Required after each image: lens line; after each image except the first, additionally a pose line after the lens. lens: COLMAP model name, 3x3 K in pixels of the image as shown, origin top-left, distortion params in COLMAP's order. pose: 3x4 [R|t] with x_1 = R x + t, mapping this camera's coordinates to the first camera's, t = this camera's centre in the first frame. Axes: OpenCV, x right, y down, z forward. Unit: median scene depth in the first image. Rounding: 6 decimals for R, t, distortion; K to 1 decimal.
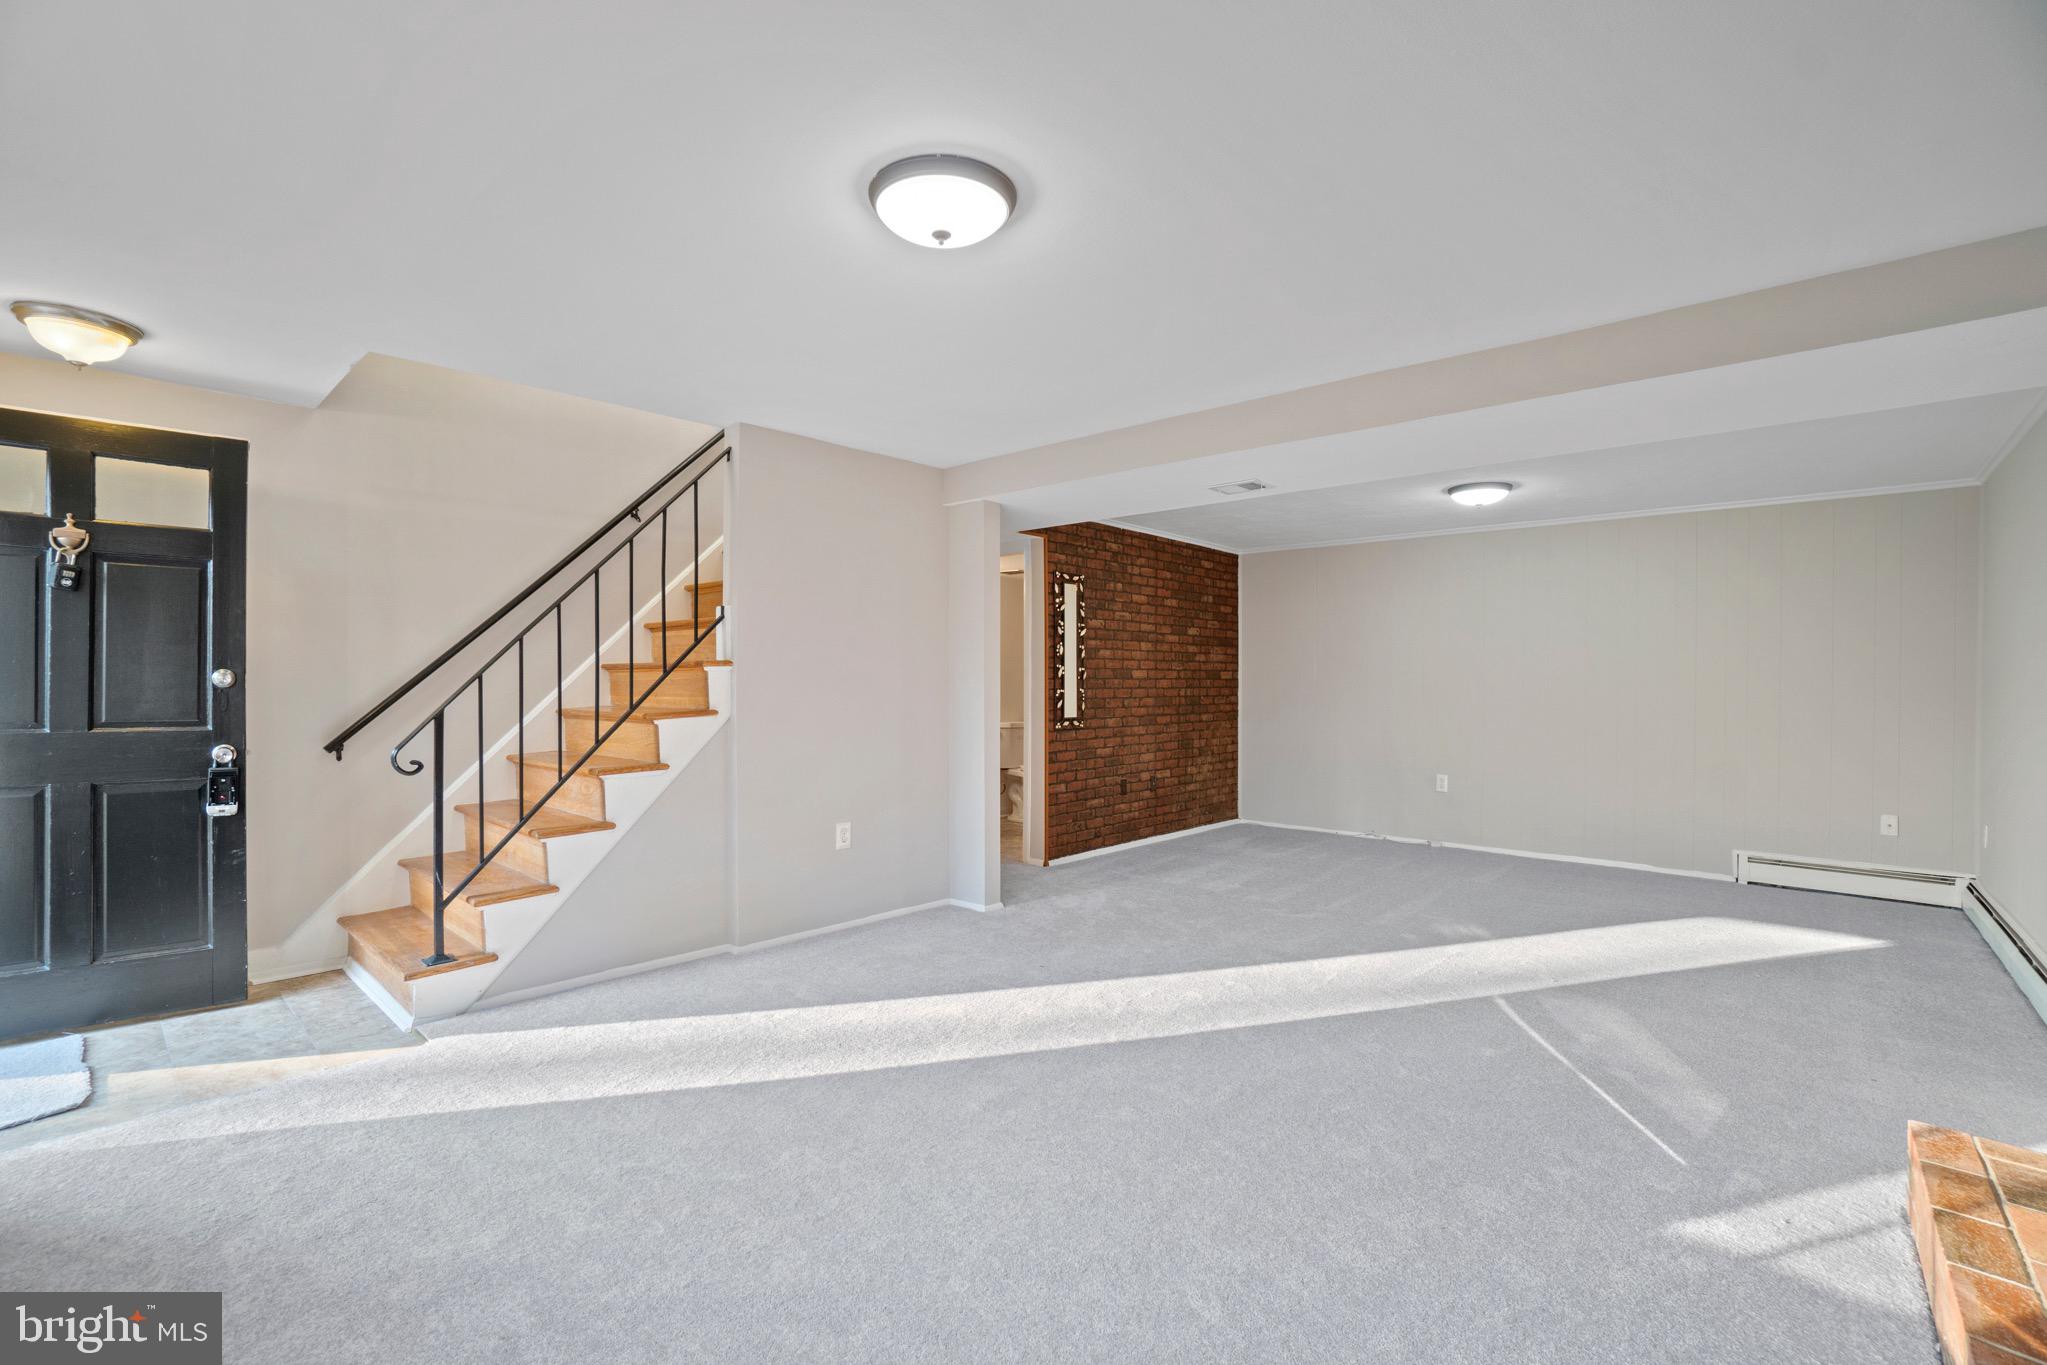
lens RADIAL K [[903.2, 0, 1009.0], [0, 903.2, 688.4], [0, 0, 1]] dist [-0.001336, 0.016928]
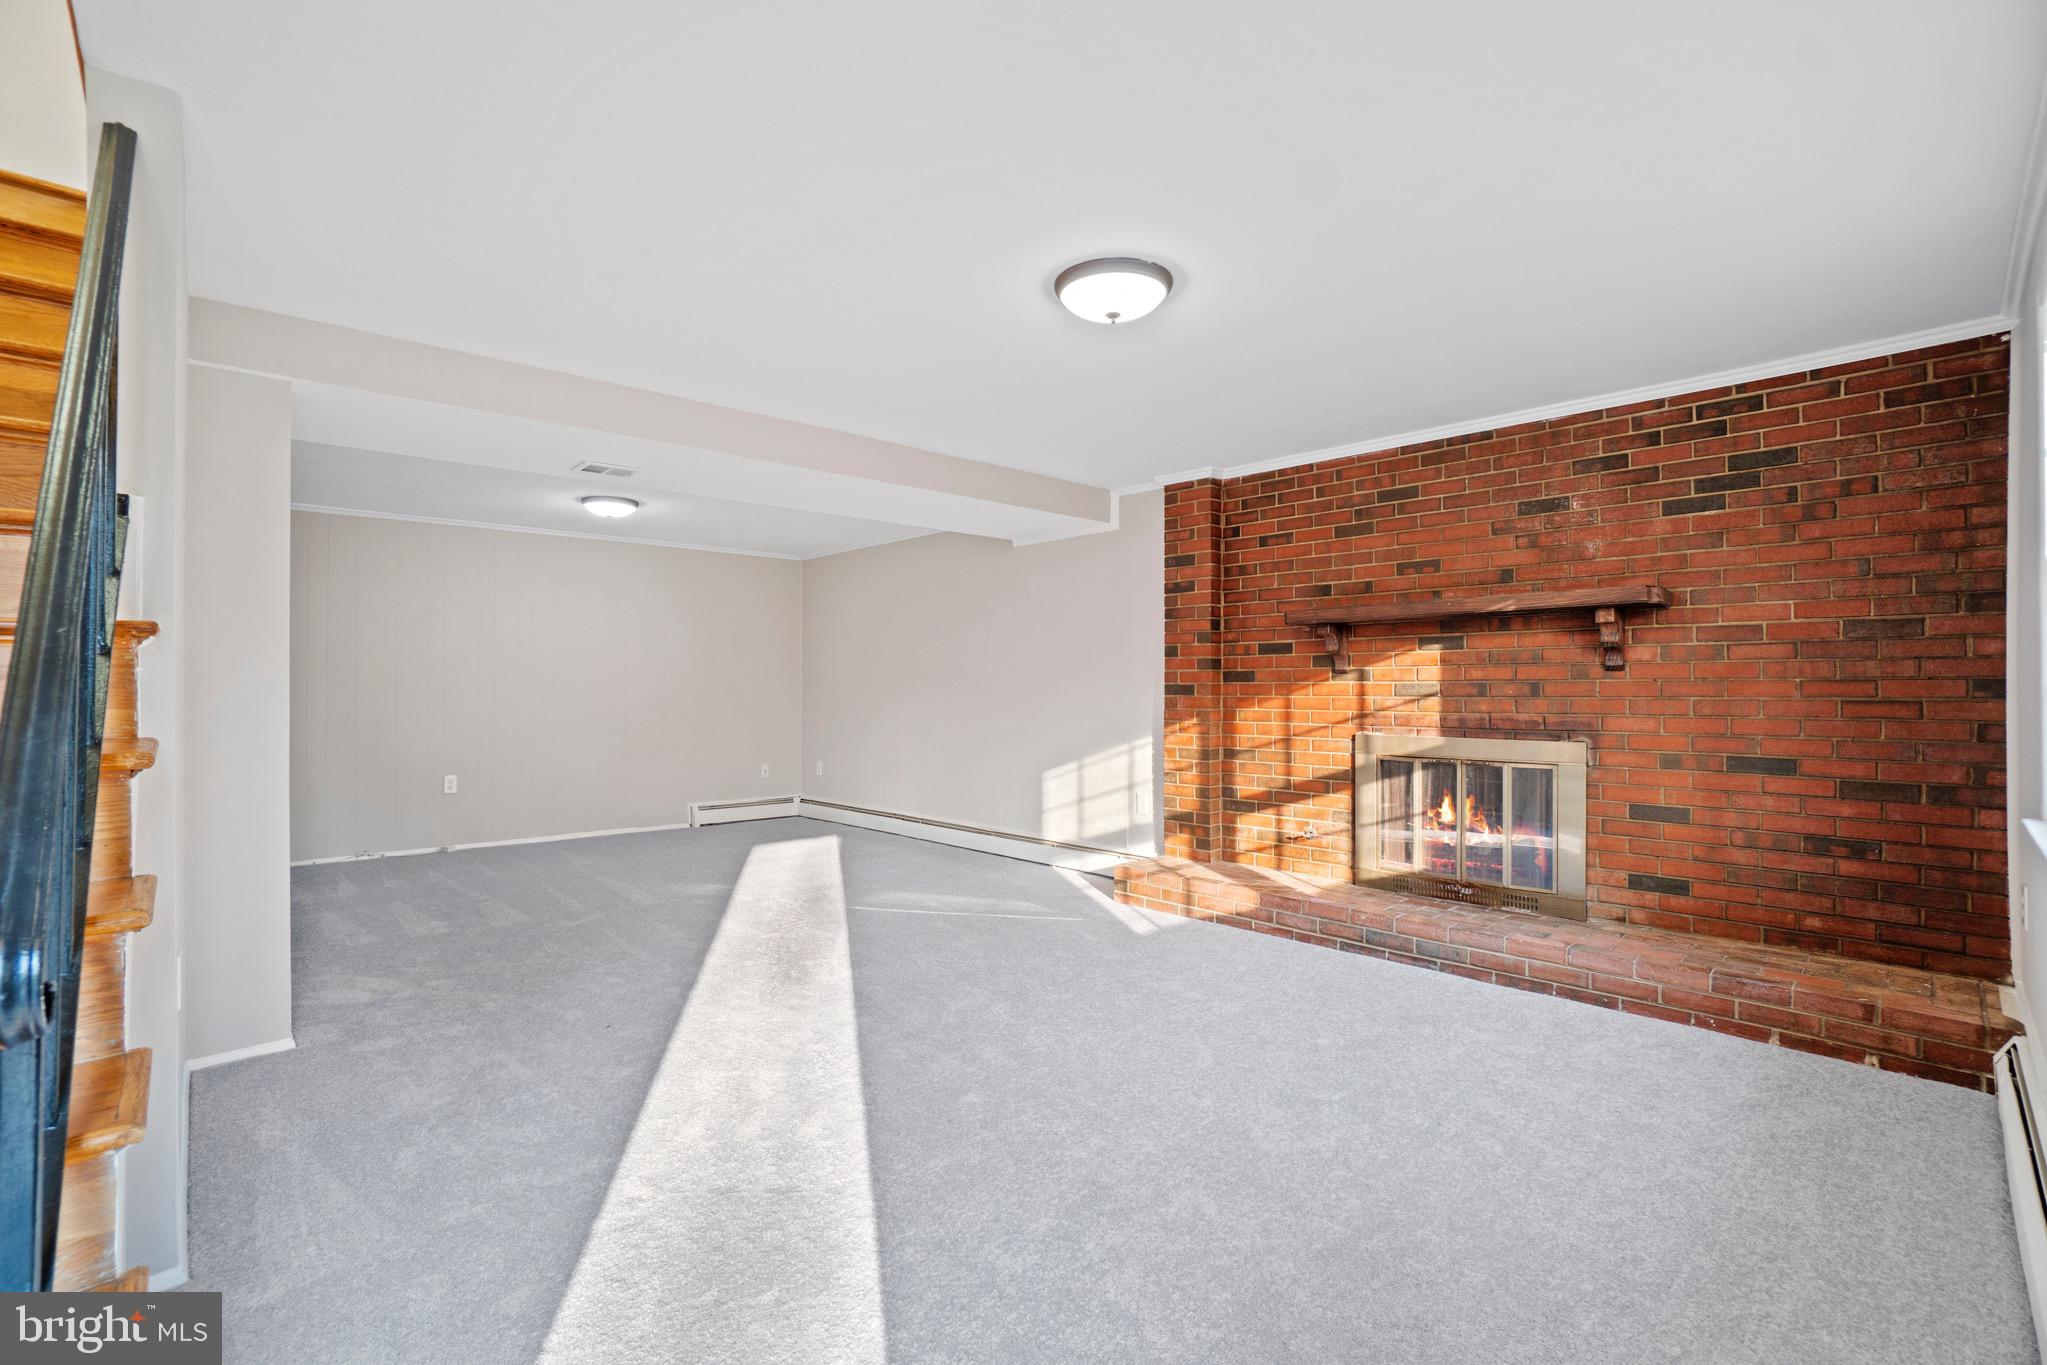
lens RADIAL K [[903.2, 0, 1009.0], [0, 903.2, 688.4], [0, 0, 1]] dist [-0.001336, 0.016928]
pose [[0.087714, 0.001404, 0.996145, -0.696631], [-0.003747, 0.999992, -0.001079, 0.006986], [-0.996139, -0.003638, 0.087719, 0.551401]]
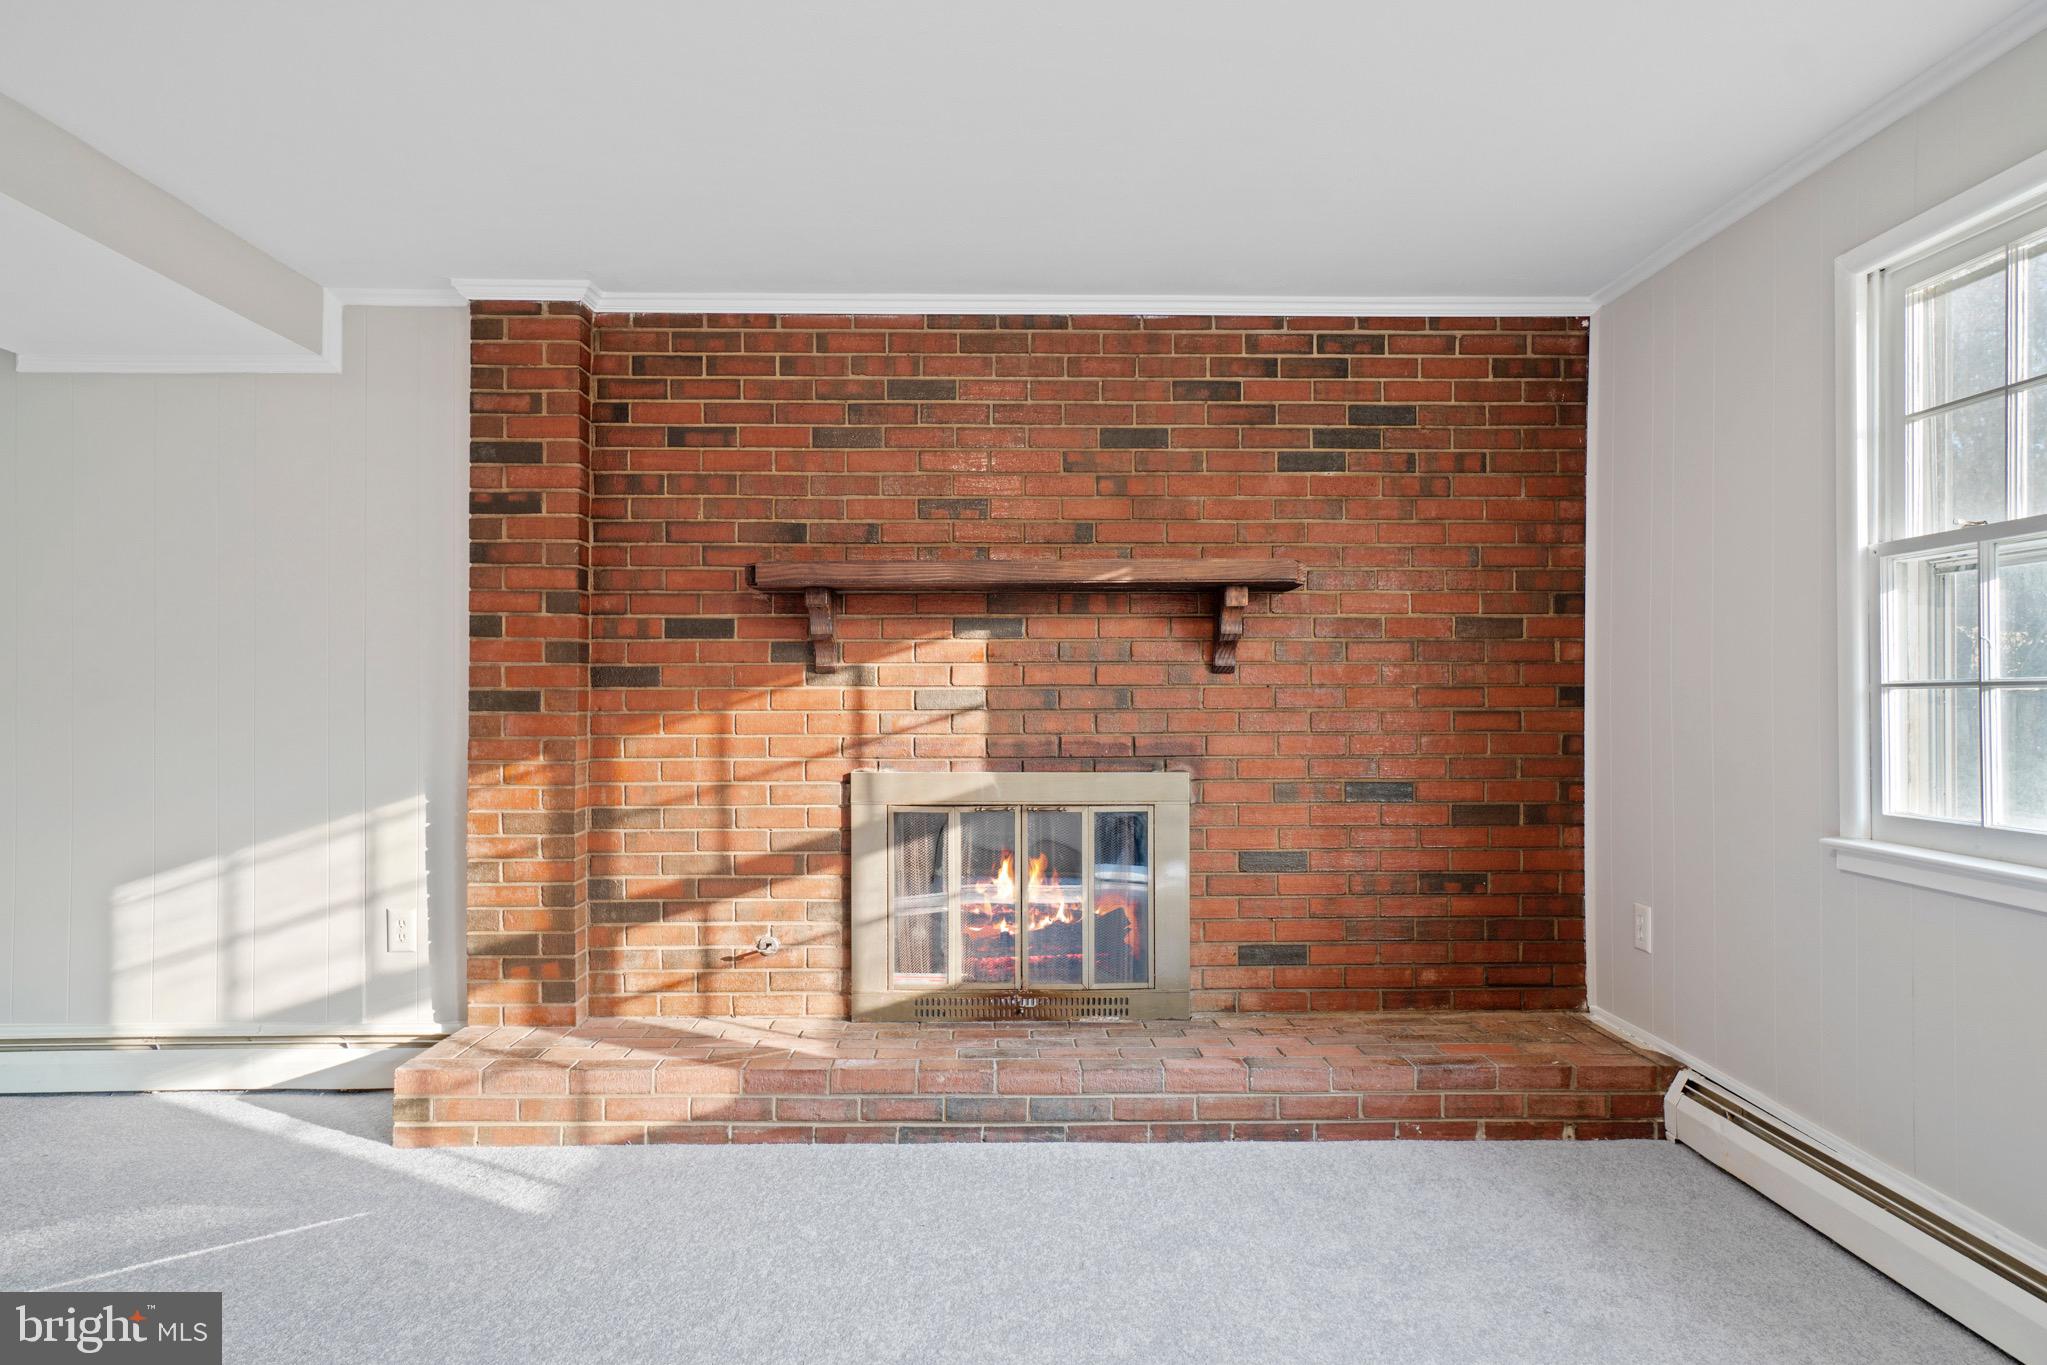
lens RADIAL K [[1257.3, 0, 1019.5], [0, 1257.3, 702.4], [0, 0, 1]] dist [0.003394, 0.021054]
pose [[-0.664652, 0.003486, 0.747145, -0.344997], [0.000062, 0.999989, -0.004610, 0.011551], [-0.747153, -0.003018, -0.664645, 0.751636]]
